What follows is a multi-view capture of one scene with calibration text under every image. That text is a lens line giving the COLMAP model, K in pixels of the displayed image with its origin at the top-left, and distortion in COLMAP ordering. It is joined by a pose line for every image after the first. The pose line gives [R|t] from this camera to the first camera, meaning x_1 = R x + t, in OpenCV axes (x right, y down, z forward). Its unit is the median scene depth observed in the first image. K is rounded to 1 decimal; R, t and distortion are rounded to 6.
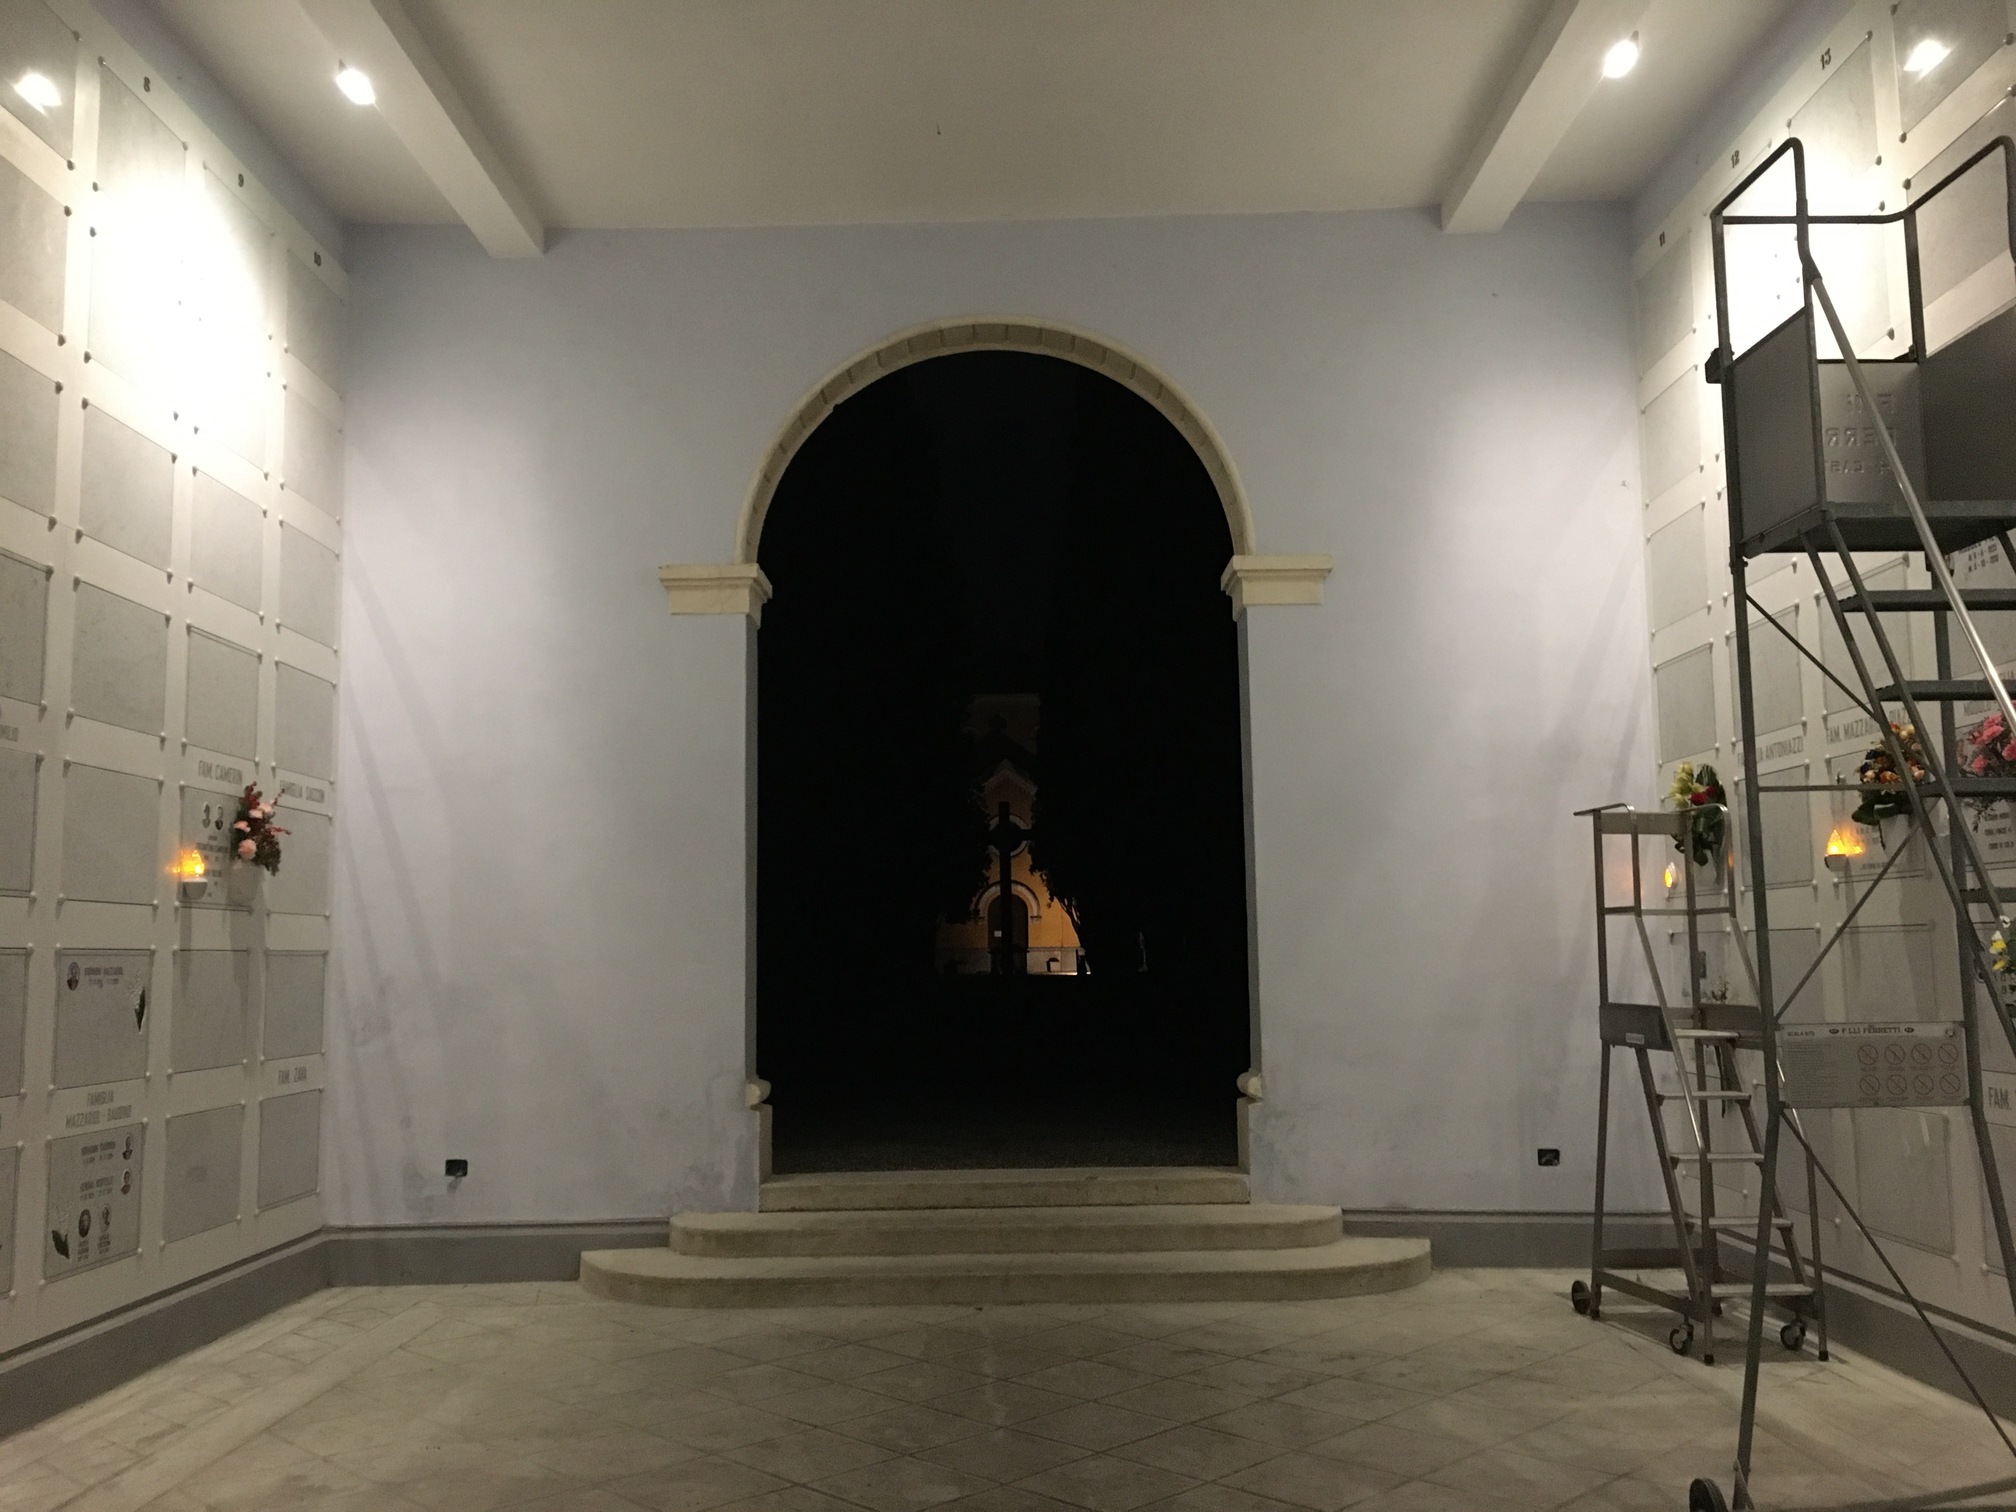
lens RADIAL K [[1805.0, 0, 1183.2], [0, 1805.0, 746.9], [0, 0, 1]] dist [0.072118, -0.126874]
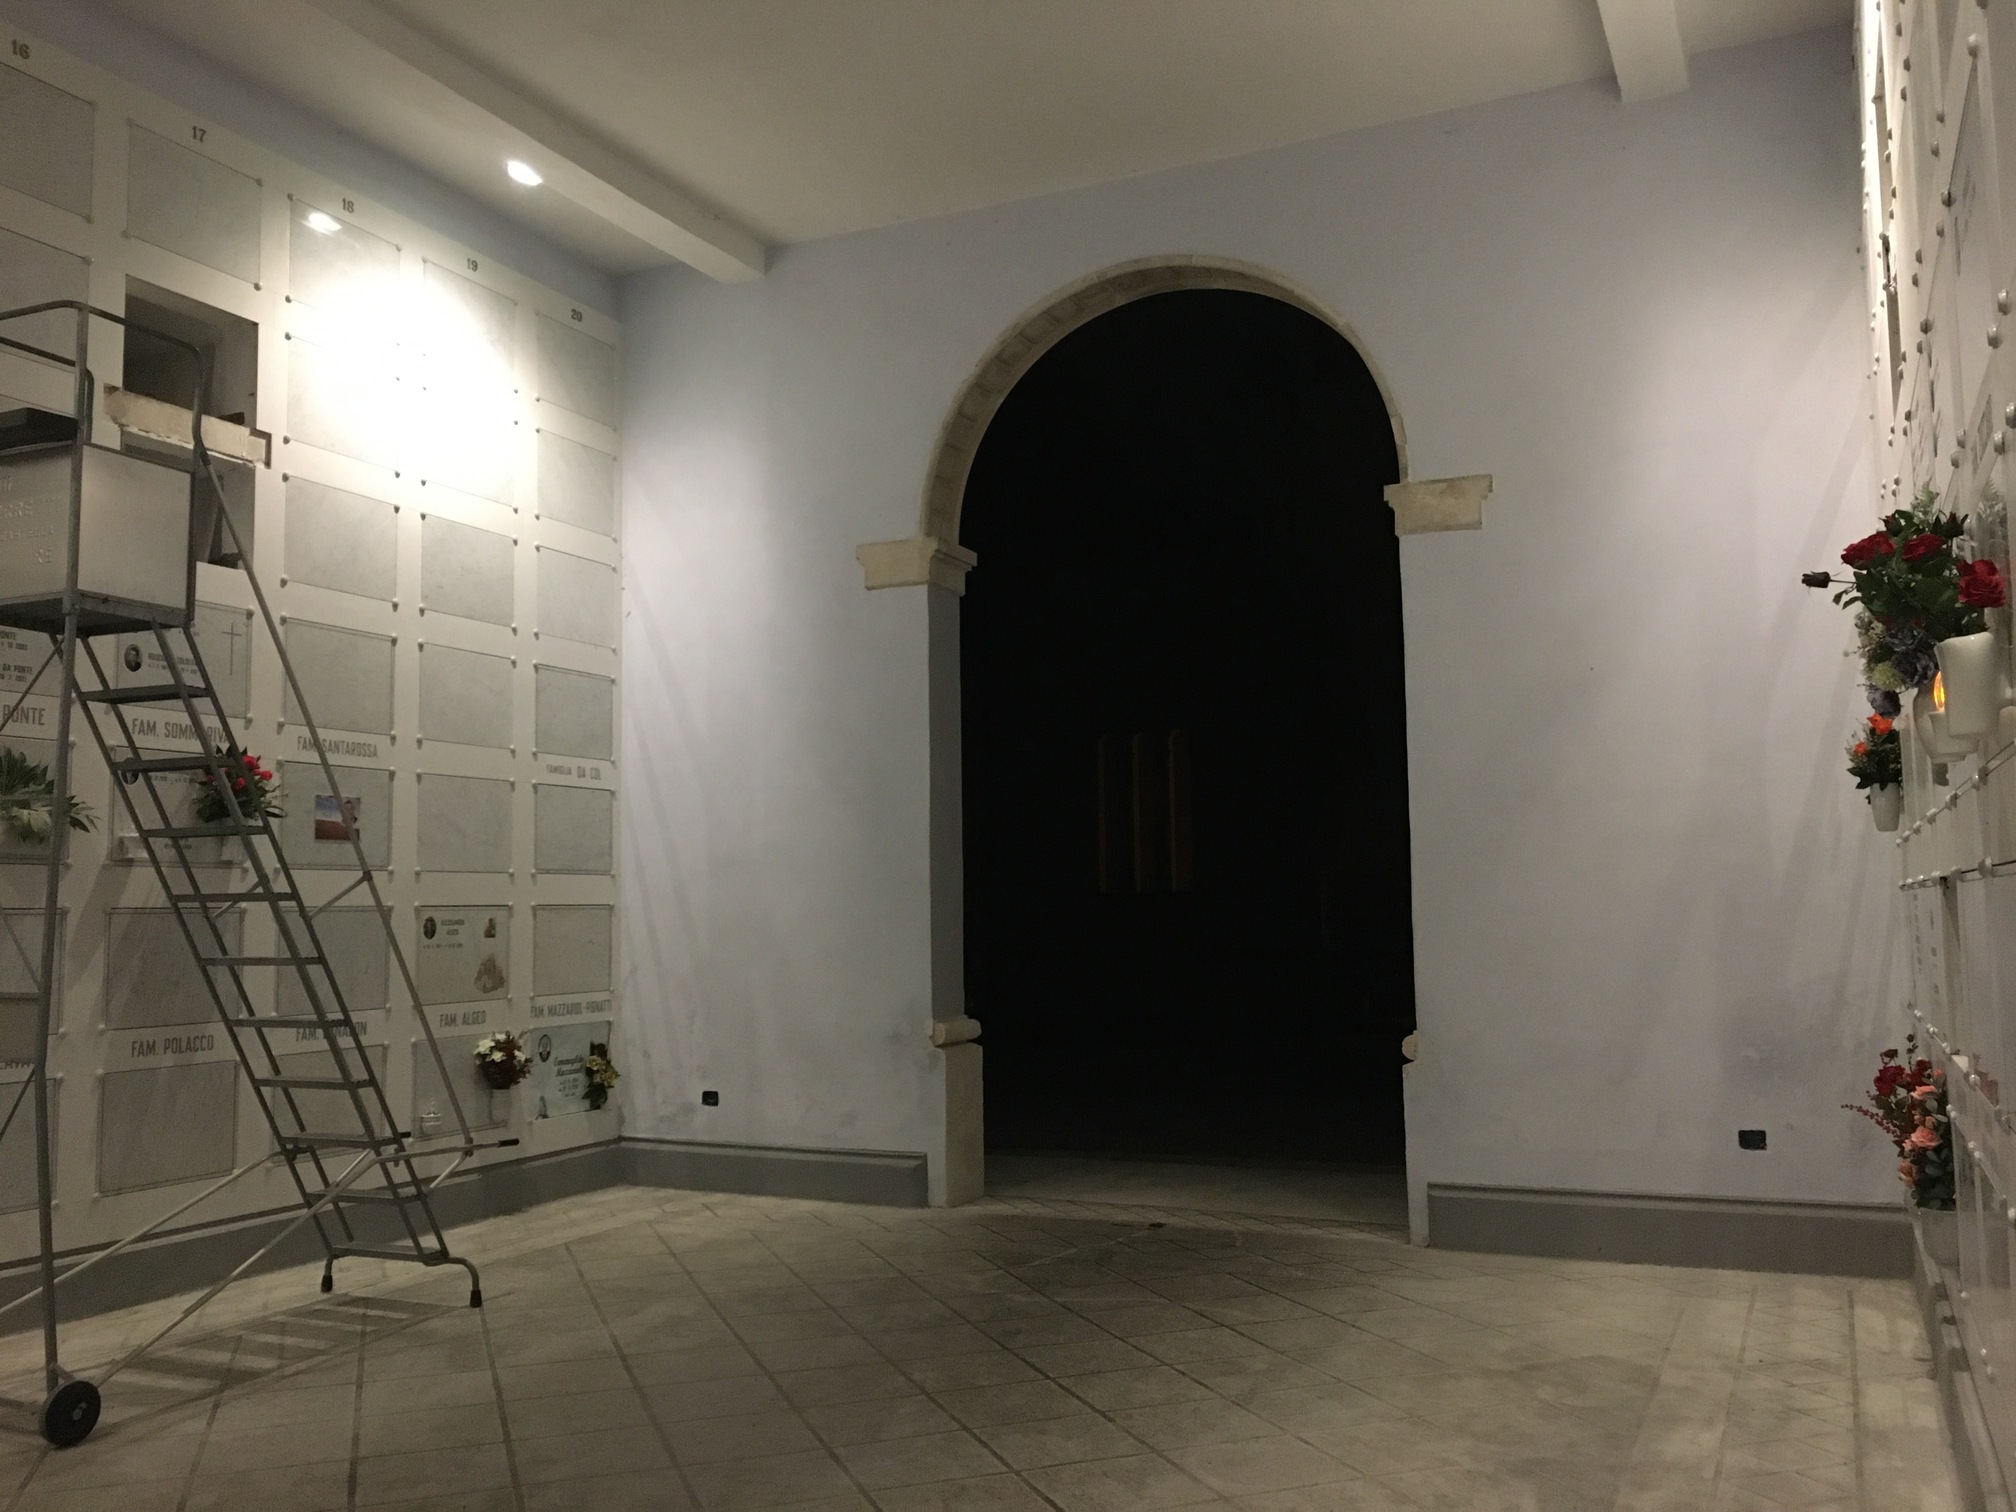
lens RADIAL K [[1827.5, 0, 1073.9], [0, 1827.5, 770.7], [0, 0, 1]] dist [0.035712, -0.007297]
pose [[0.881874, -0.035419, -0.470153, 0.342178], [0.061039, 0.997359, 0.039355, -0.003278], [0.467517, -0.063404, 0.881707, 0.091820]]
